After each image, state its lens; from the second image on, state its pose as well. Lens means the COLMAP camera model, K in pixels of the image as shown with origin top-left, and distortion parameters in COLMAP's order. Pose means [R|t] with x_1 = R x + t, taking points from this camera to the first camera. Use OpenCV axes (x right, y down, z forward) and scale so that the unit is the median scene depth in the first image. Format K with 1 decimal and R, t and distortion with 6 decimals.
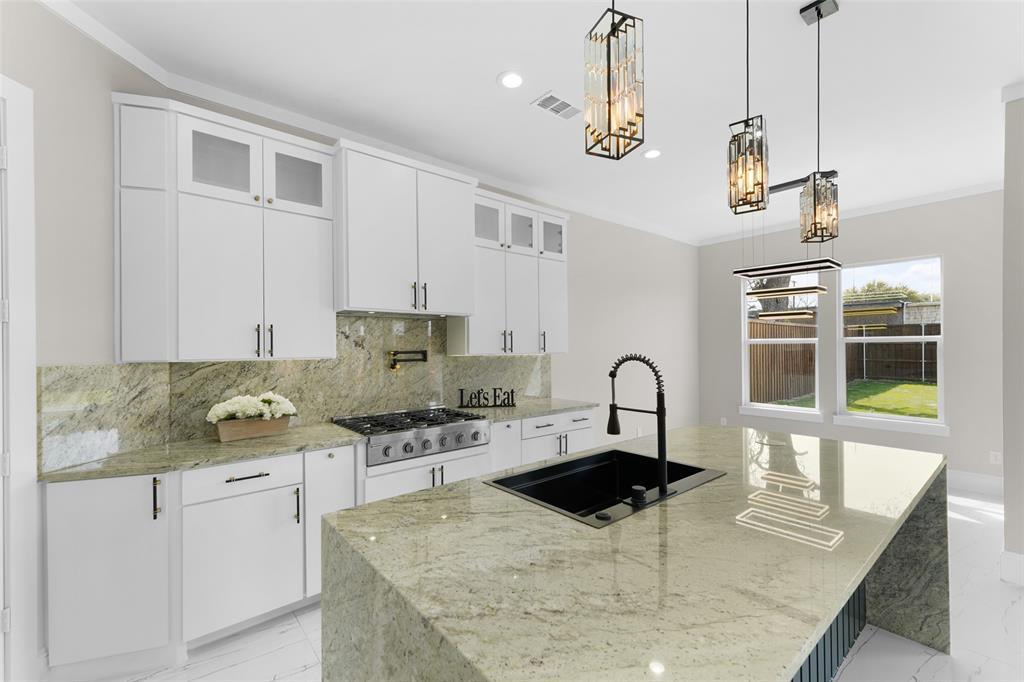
lens RADIAL K [[426.2, 0, 488.2], [0, 426.2, 351.4], [0, 0, 1]] dist [-0.002338, -0.000914]
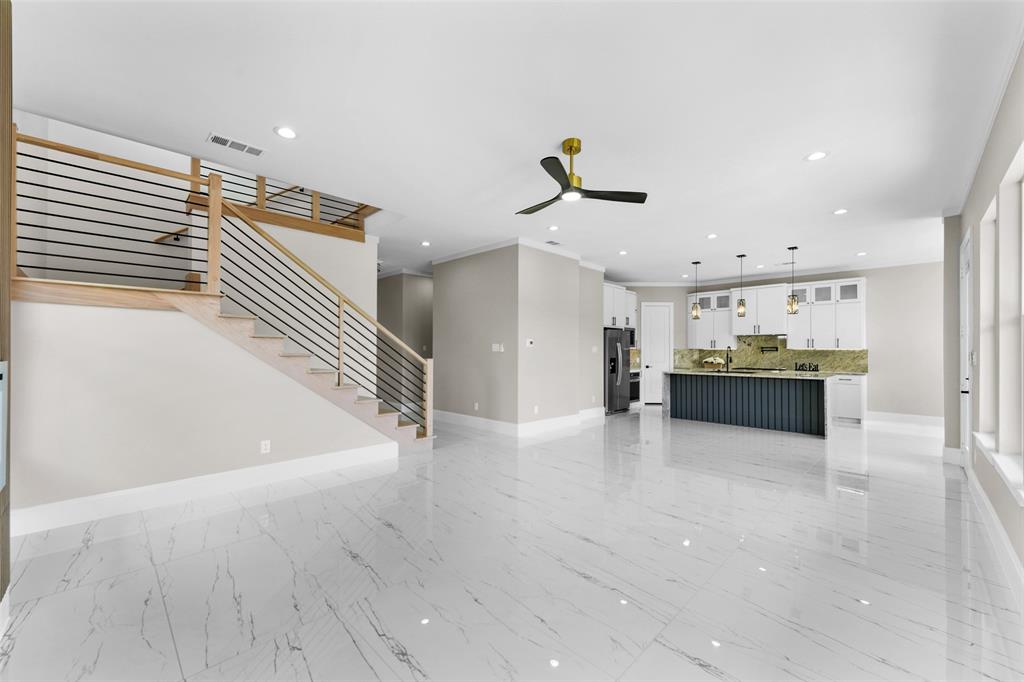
lens RADIAL K [[405.3, 0, 521.5], [0, 405.3, 344.0], [0, 0, 1]] dist [0.007264, -0.001023]
pose [[0.108221, -0.013336, -0.994037, 2.120439], [-0.018741, 0.999705, -0.015452, 0.046093], [0.993950, 0.020301, 0.107939, -0.839889]]
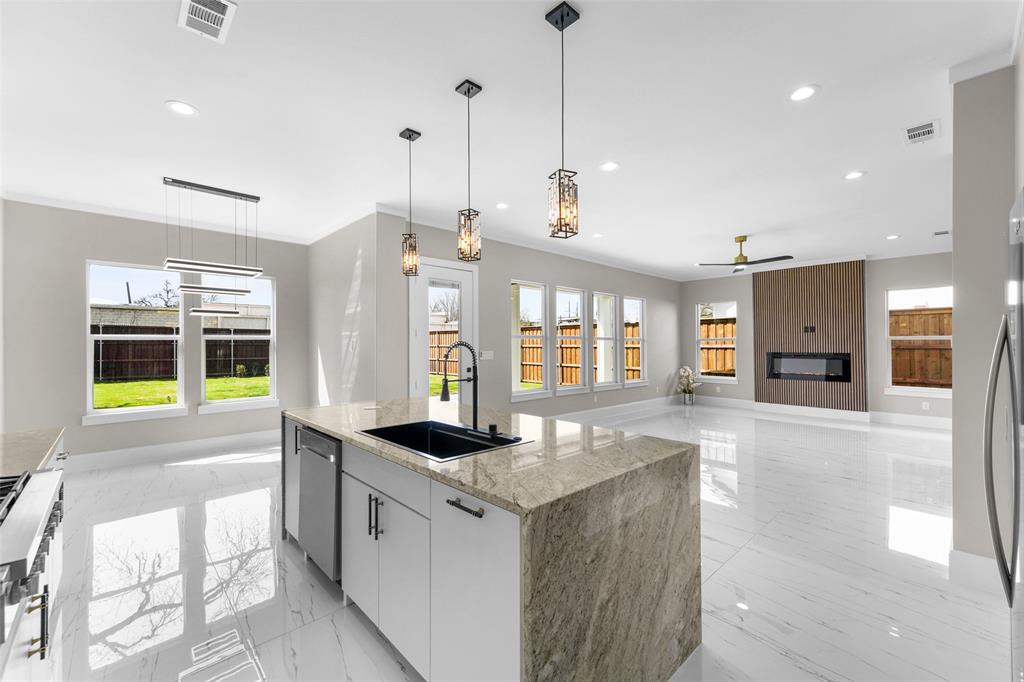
lens RADIAL K [[426.2, 0, 511.4], [0, 426.2, 337.9], [0, 0, 1]] dist [-0.002338, -0.000914]
pose [[-0.073375, 0.018729, 0.997129, -0.466674], [0.014520, 0.999738, -0.017710, 0.008889], [-0.997199, 0.013179, -0.073628, 0.388177]]
